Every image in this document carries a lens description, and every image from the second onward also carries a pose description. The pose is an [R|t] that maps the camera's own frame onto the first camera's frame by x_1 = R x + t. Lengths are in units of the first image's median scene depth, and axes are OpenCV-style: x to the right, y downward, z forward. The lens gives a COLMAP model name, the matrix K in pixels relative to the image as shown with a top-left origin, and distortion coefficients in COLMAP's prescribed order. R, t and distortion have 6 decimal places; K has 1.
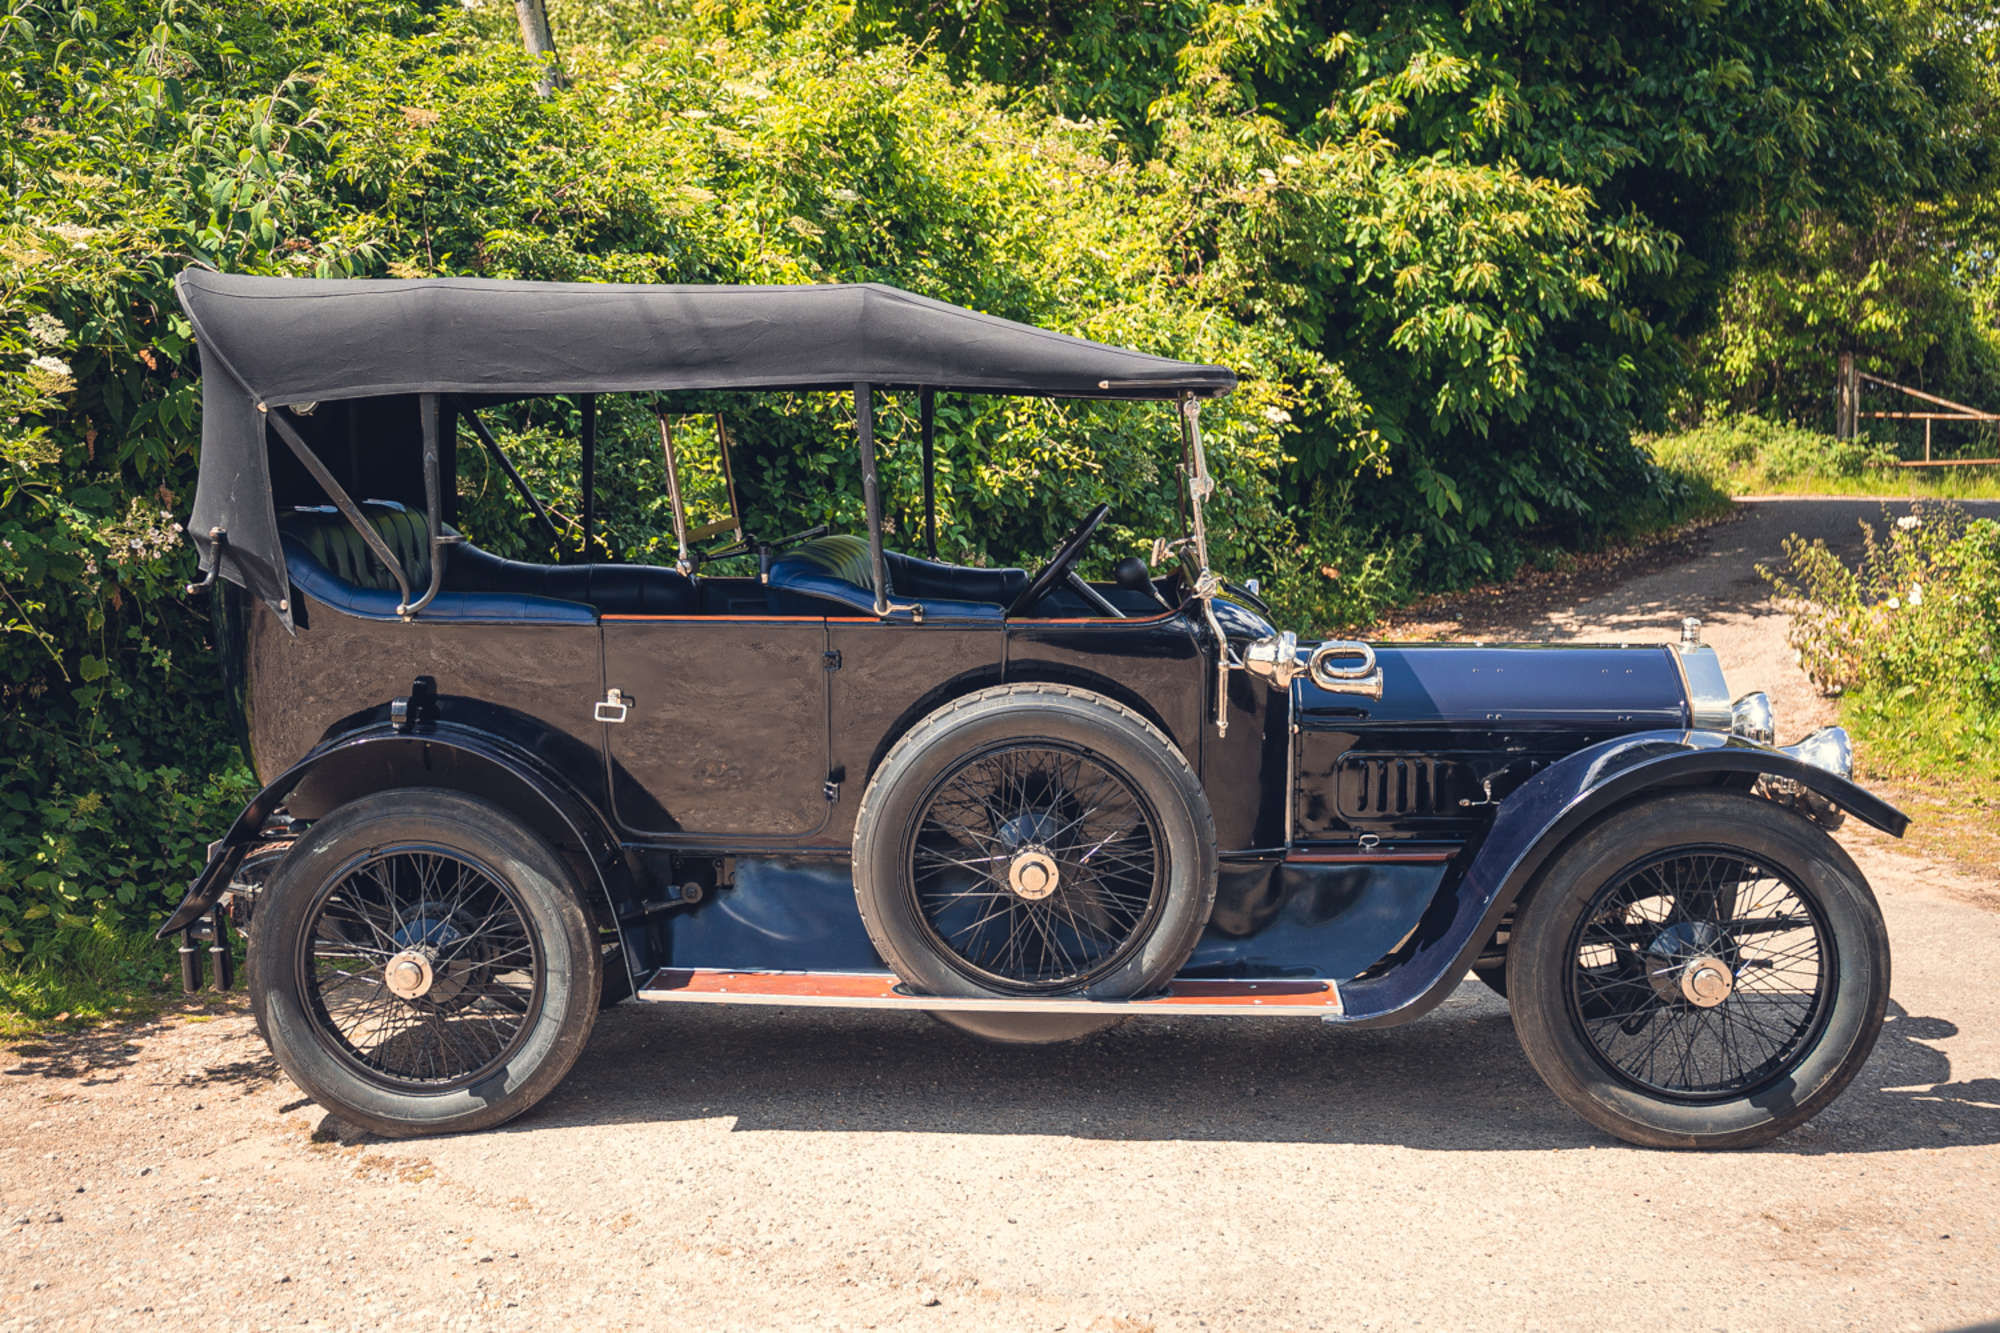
lens RADIAL K [[2404.4, 0, 1000.0], [0, 2404.4, 666.5], [0, 0, 1]] dist [-0.020821, -0.037570]
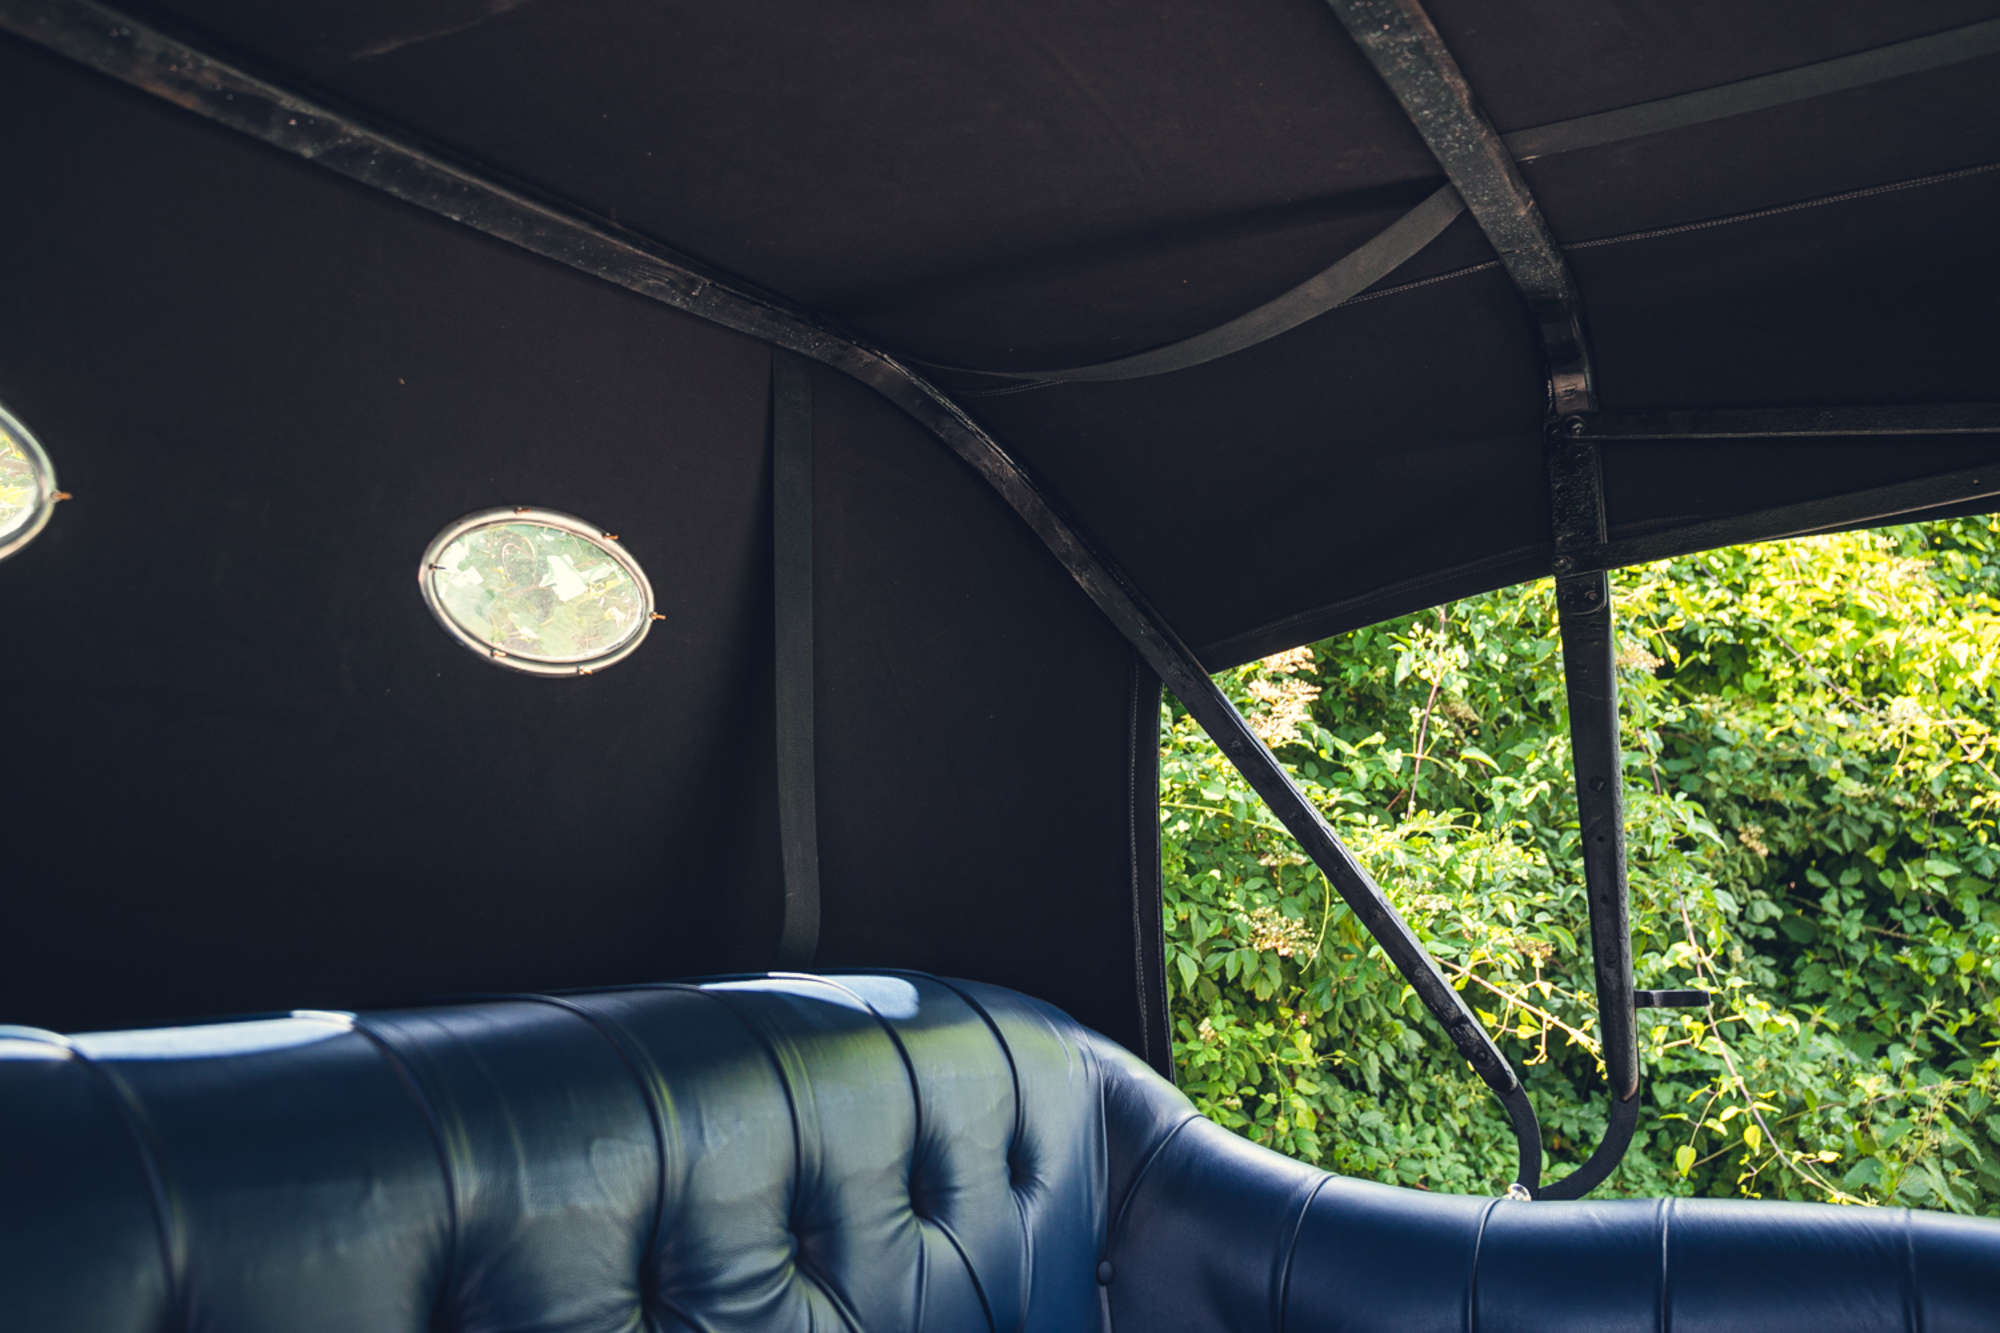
lens RADIAL K [[1839.4, 0, 1000.0], [0, 1839.4, 666.5], [0, 0, 1]] dist [-0.008321, -0.003488]
pose [[0.906524, -0.107097, -0.408344, -0.112529], [0.010891, 0.972896, -0.230985, -0.040866], [0.422014, 0.204947, 0.883120, 0.611094]]
